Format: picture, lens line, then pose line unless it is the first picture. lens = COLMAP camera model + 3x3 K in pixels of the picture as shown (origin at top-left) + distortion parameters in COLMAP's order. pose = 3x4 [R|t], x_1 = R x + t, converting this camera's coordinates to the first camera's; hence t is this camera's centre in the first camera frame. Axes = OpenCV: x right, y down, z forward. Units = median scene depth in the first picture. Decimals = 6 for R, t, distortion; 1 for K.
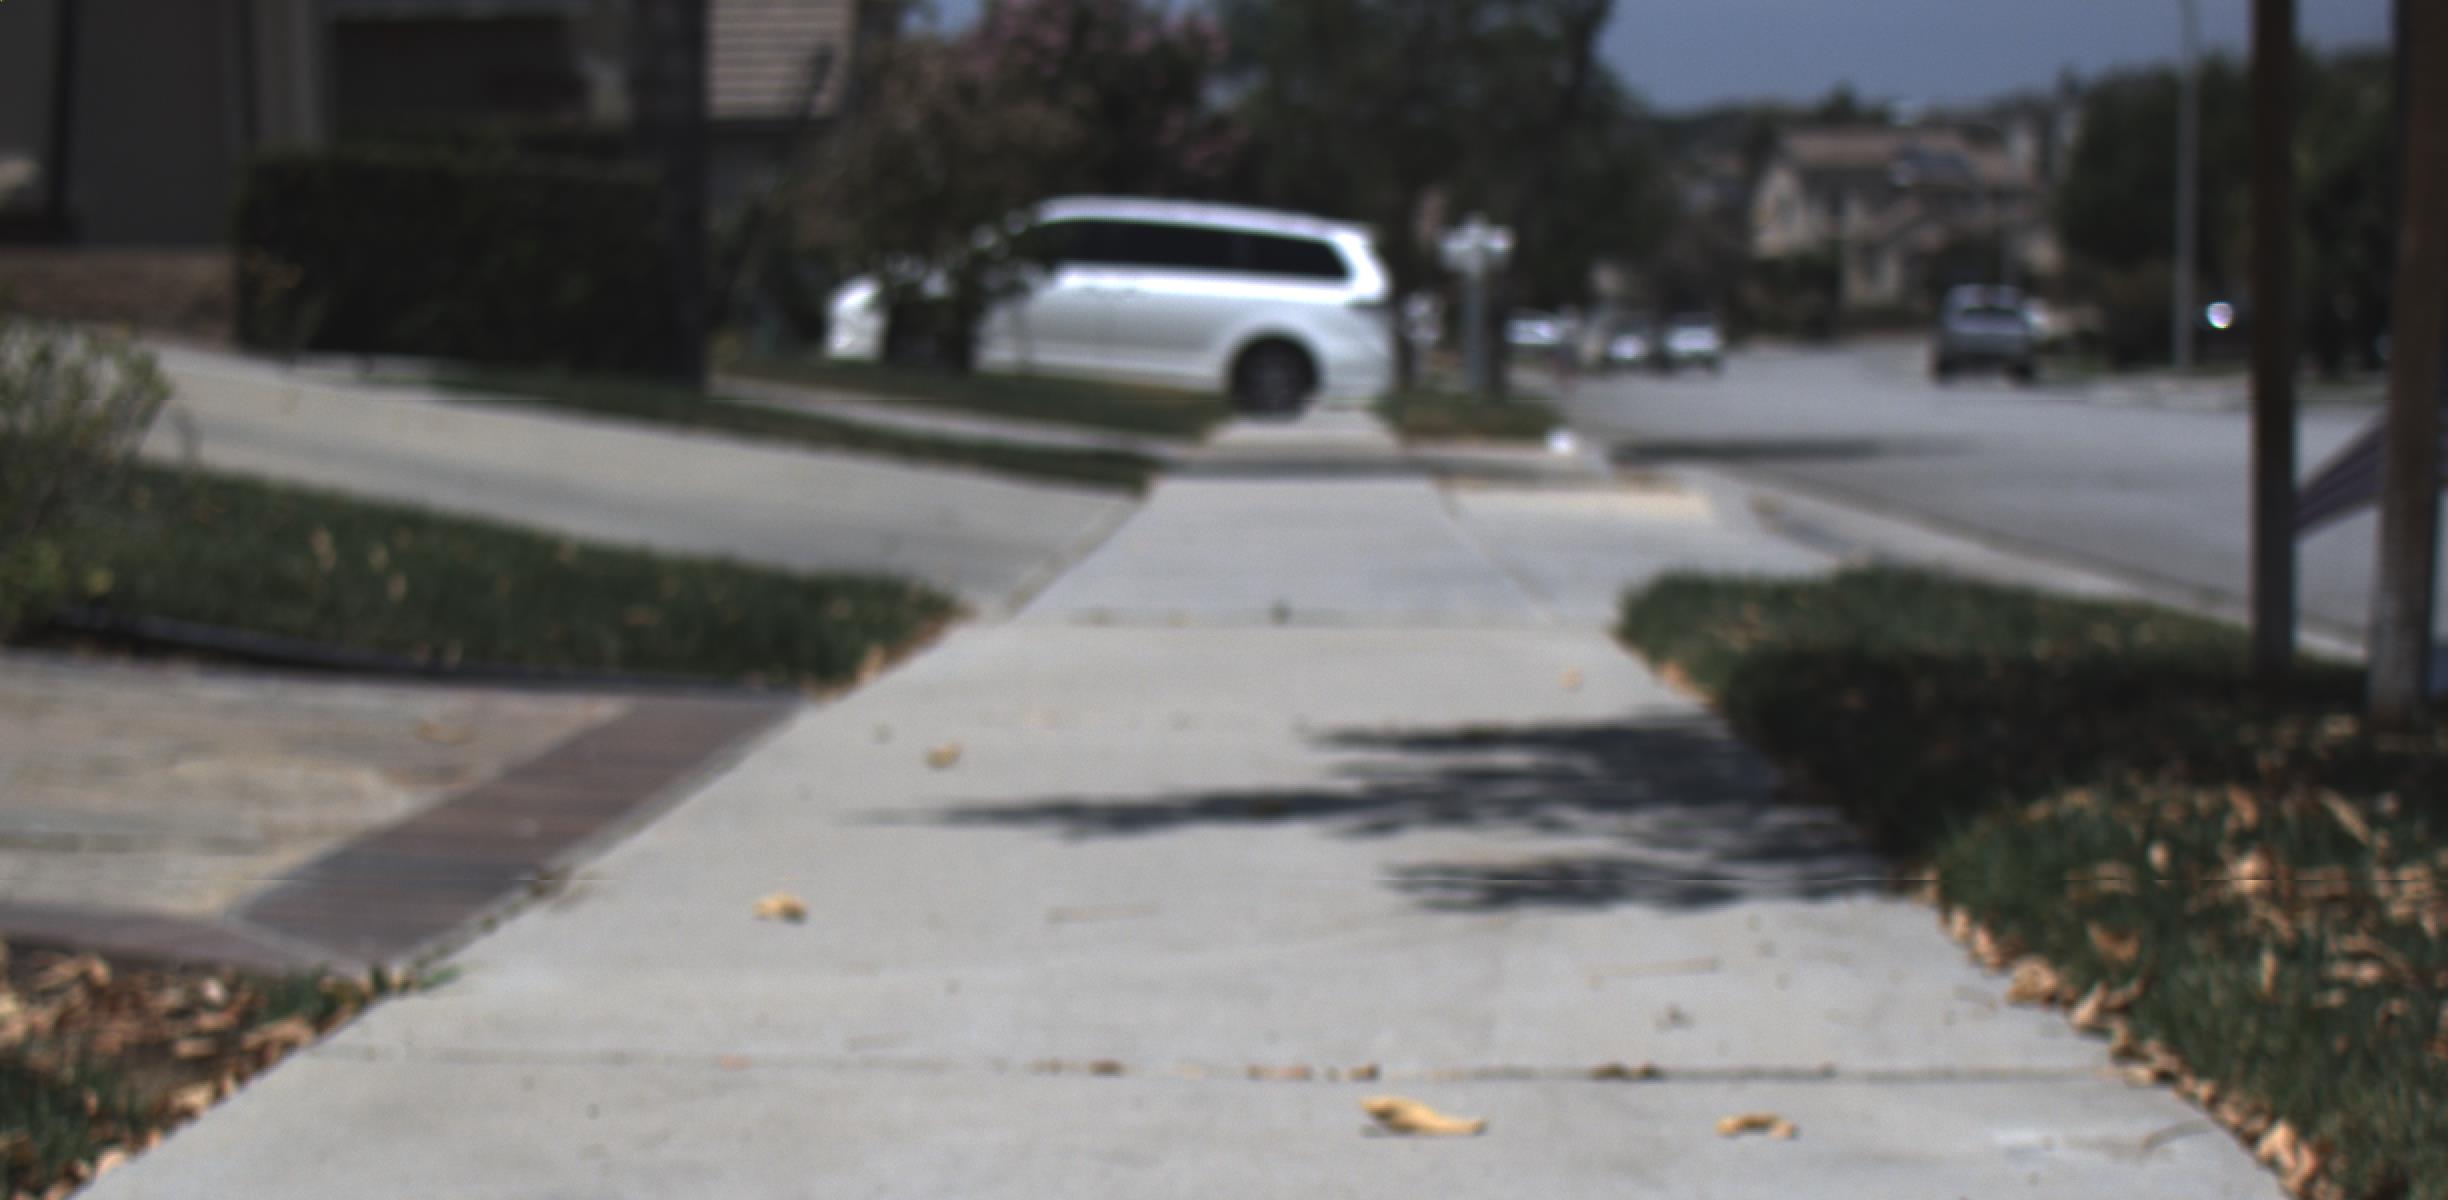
lens RADIAL K [[8718.1, 0, 1230.5], [0, 8718.1, 598.6], [0, 0, 1]] dist [0.886600, 0.000000]
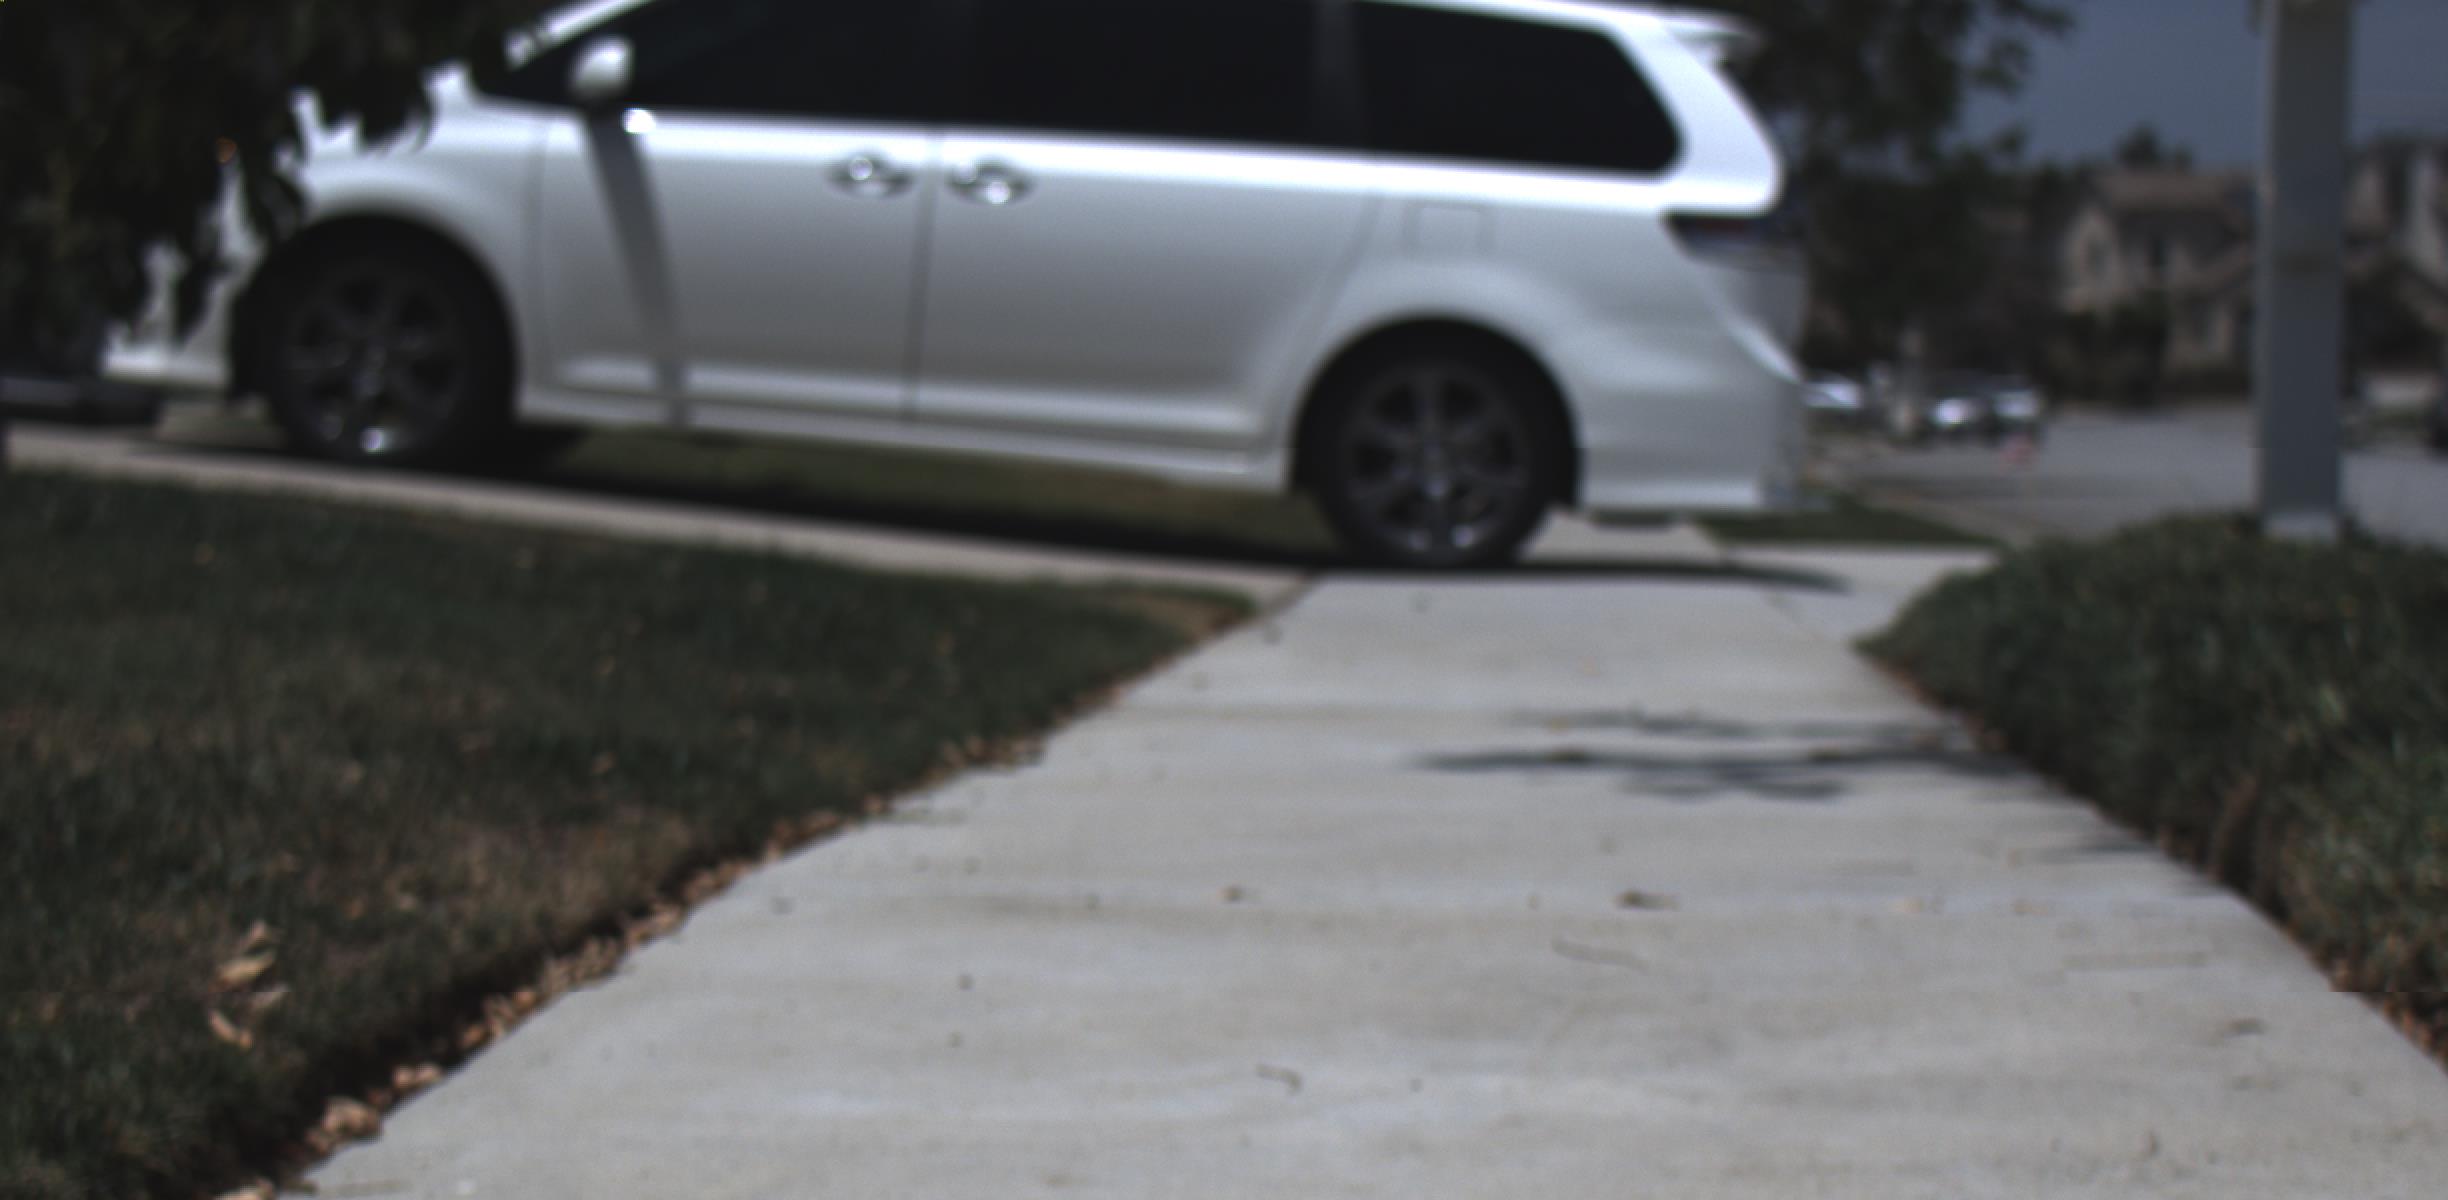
lens RADIAL K [[8718.1, 0, 1227.8], [0, 8718.1, 660.5], [0, 0, 1]] dist [0.886600, 0.000000]
pose [[0.999612, 0.002127, -0.027778, 0.003929], [-0.002159, 0.999997, -0.001141, -0.011161], [0.027776, 0.001201, 0.999613, 0.430740]]
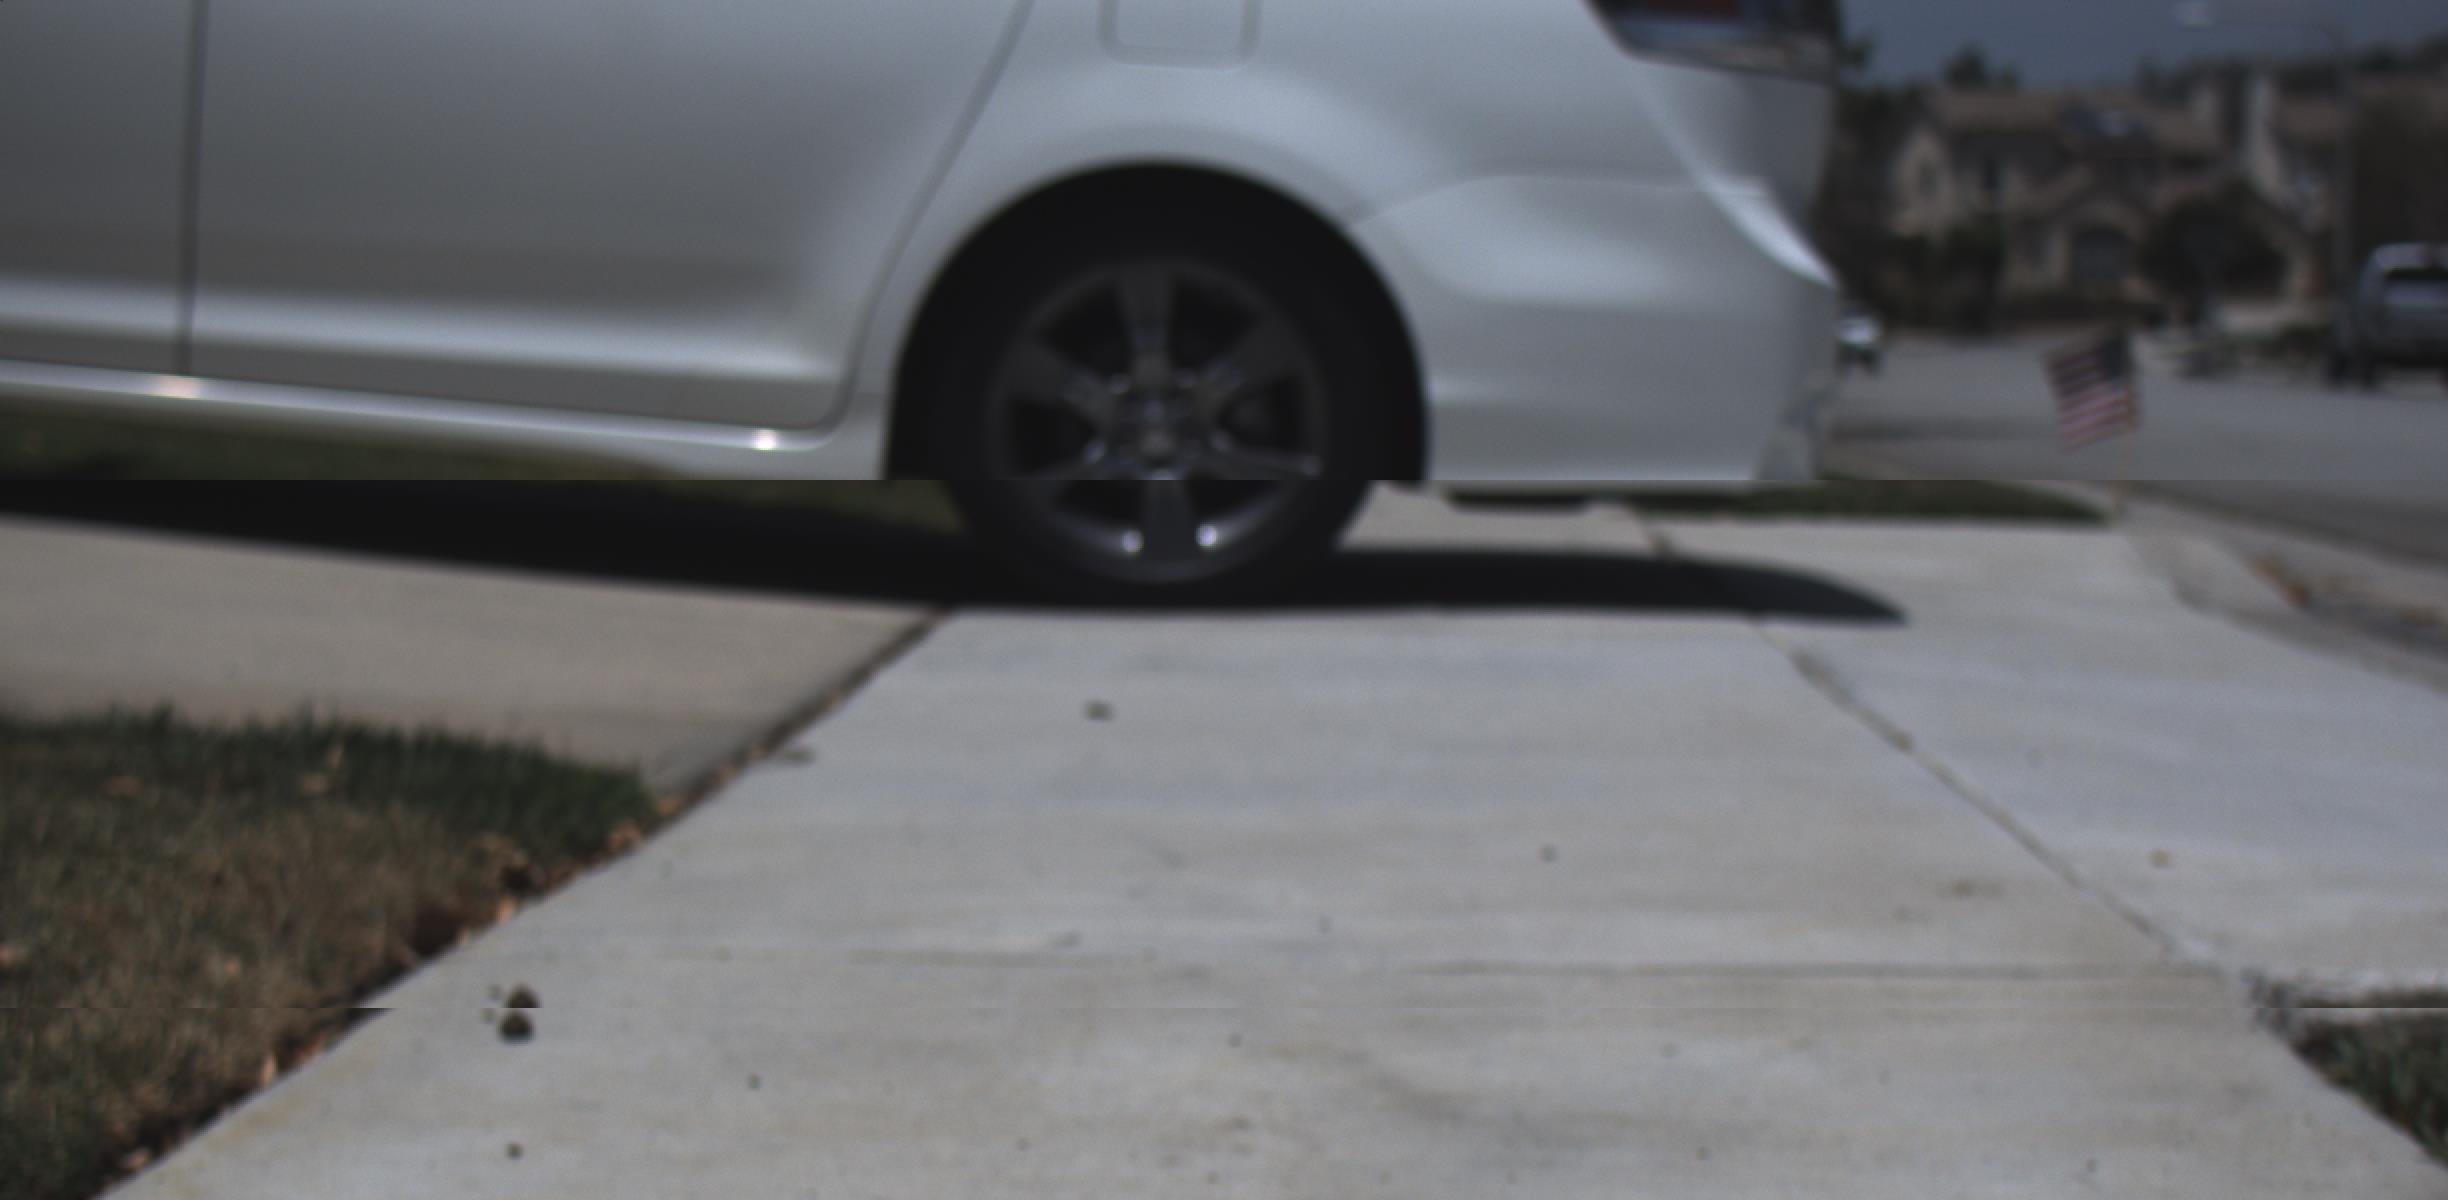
lens RADIAL K [[8718.1, 0, 1184.6], [0, 8718.1, 637.9], [0, 0, 1]] dist [0.886600, 0.000000]
pose [[0.999927, 0.000099, -0.012089, 0.004792], [-0.000044, 0.999990, 0.004550, -0.014003], [0.012090, -0.004549, 0.999917, 0.524563]]
